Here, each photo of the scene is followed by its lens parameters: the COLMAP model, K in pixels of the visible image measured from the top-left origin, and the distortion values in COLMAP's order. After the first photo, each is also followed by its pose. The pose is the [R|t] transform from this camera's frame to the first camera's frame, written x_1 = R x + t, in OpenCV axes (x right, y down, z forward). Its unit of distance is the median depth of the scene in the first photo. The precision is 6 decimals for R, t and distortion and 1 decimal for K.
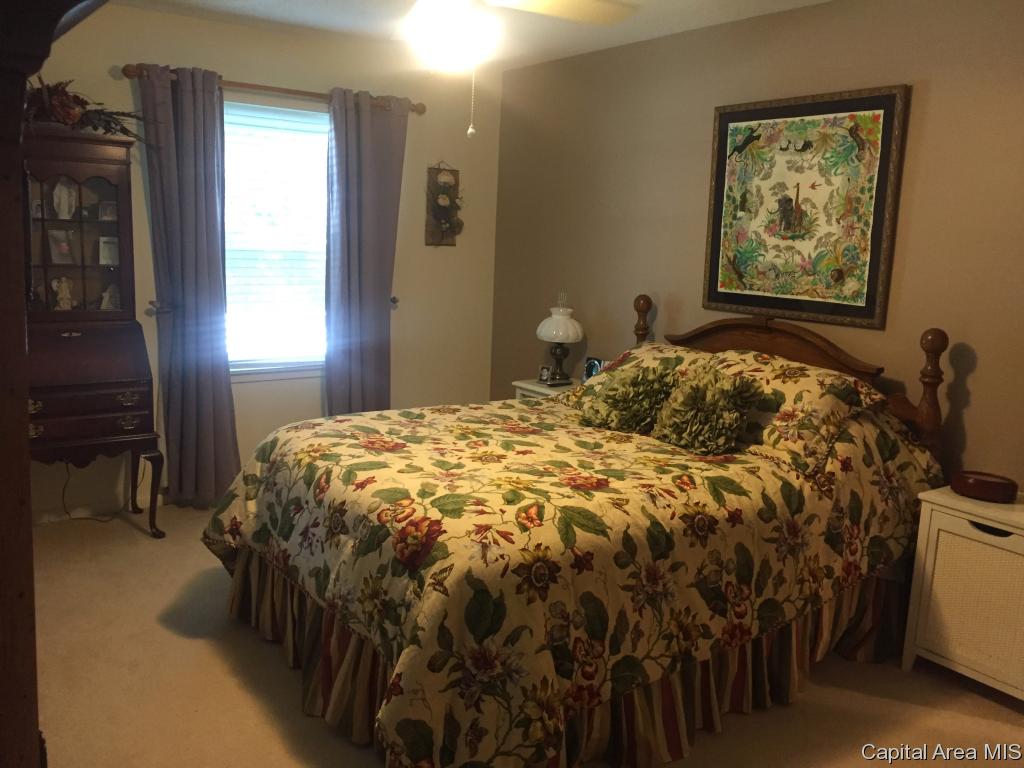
lens RADIAL K [[879.3, 0, 513.2], [0, 879.3, 385.3], [0, 0, 1]] dist [0.084369, -0.106208]
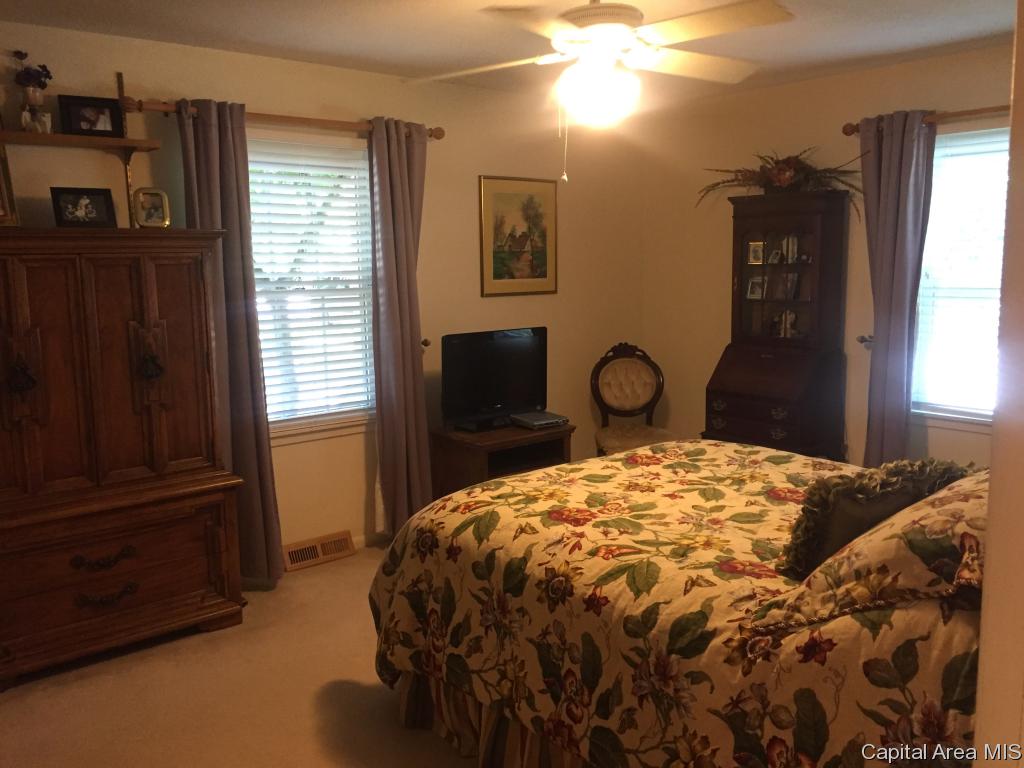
lens RADIAL K [[879.3, 0, 513.2], [0, 879.3, 383.7], [0, 0, 1]] dist [0.084369, -0.106208]
pose [[0.062729, 0.105549, -0.992434, 1.024323], [-0.157525, 0.982975, 0.094587, -0.115710], [0.985521, 0.150400, 0.078287, 0.816600]]
